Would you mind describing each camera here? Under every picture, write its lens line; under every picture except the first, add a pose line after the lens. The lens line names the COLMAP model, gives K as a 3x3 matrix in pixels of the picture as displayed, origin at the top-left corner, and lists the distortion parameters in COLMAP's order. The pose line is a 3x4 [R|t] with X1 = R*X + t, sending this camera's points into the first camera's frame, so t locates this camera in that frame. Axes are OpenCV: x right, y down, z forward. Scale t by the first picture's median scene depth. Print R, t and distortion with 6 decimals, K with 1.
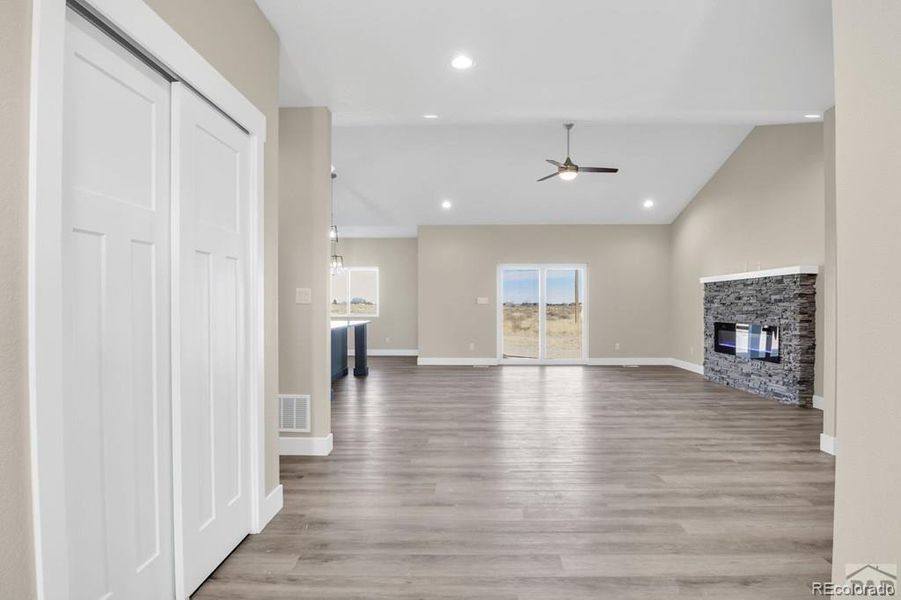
lens RADIAL K [[476.4, 0, 456.0], [0, 476.4, 306.7], [0, 0, 1]] dist [-0.022429, 0.000302]
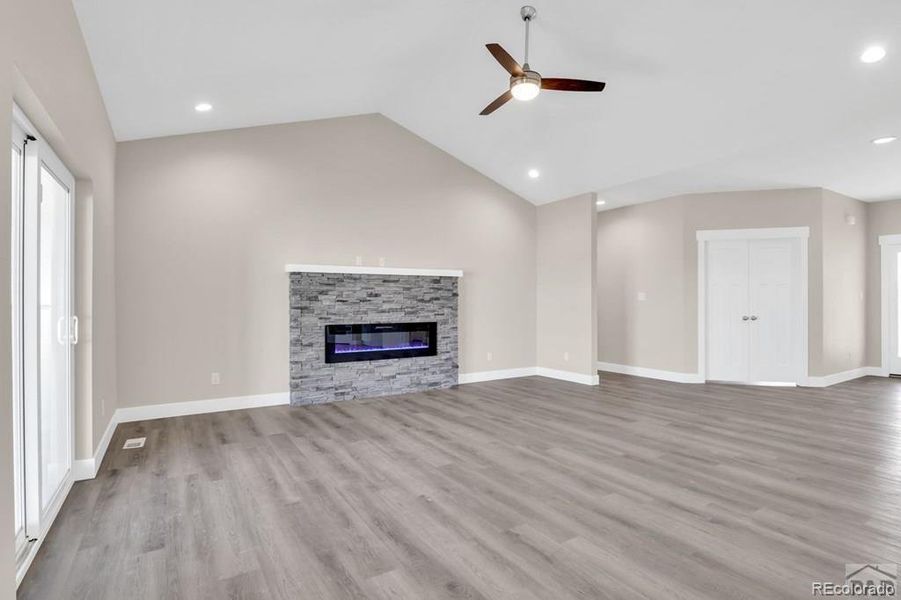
lens RADIAL K [[452.8, 0, 453.0], [0, 452.8, 304.4], [0, 0, 1]] dist [-0.019338, -0.002549]
pose [[-0.554836, -0.005215, 0.831943, -0.195099], [0.002956, 0.999962, 0.008240, -0.007355], [-0.831954, 0.007031, -0.554800, 1.370379]]
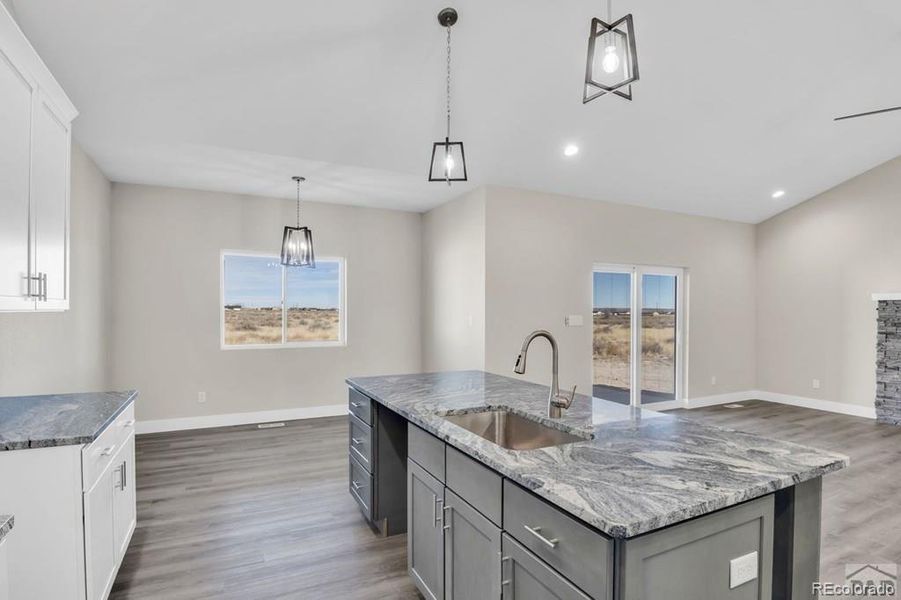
lens RADIAL K [[452.8, 0, 457.4], [0, 452.8, 306.2], [0, 0, 1]] dist [-0.019338, -0.002549]
pose [[0.874662, 0.007254, 0.484678, -0.513407], [-0.002192, 0.999937, -0.011008, -0.035928], [-0.484728, 0.008566, 0.874623, 0.809102]]
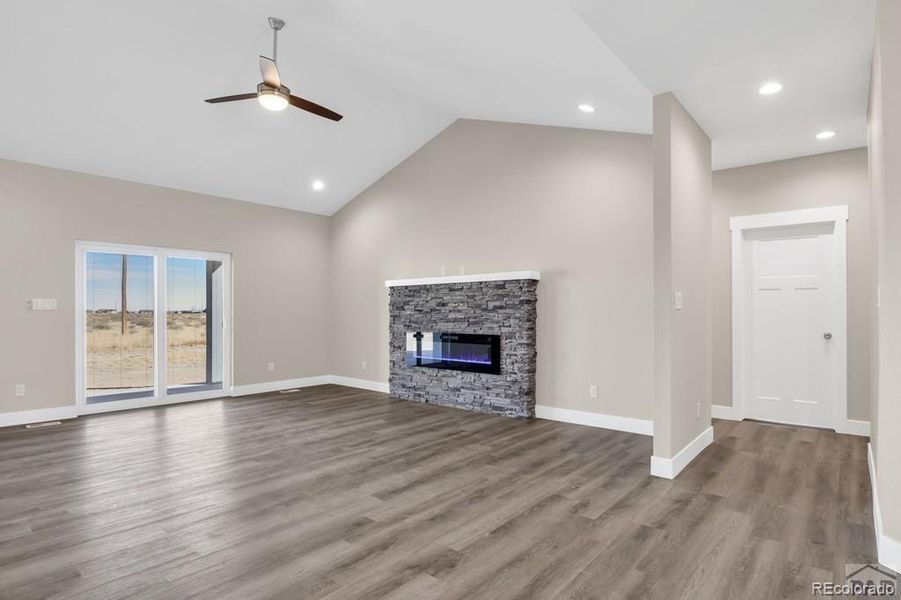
lens RADIAL K [[476.4, 0, 453.9], [0, 476.4, 309.6], [0, 0, 1]] dist [-0.022429, 0.000302]
pose [[0.630399, 0.003698, 0.776262, -0.091142], [0.002870, 0.999971, -0.007094, -0.001826], [-0.776266, 0.006700, 0.630370, 0.419600]]
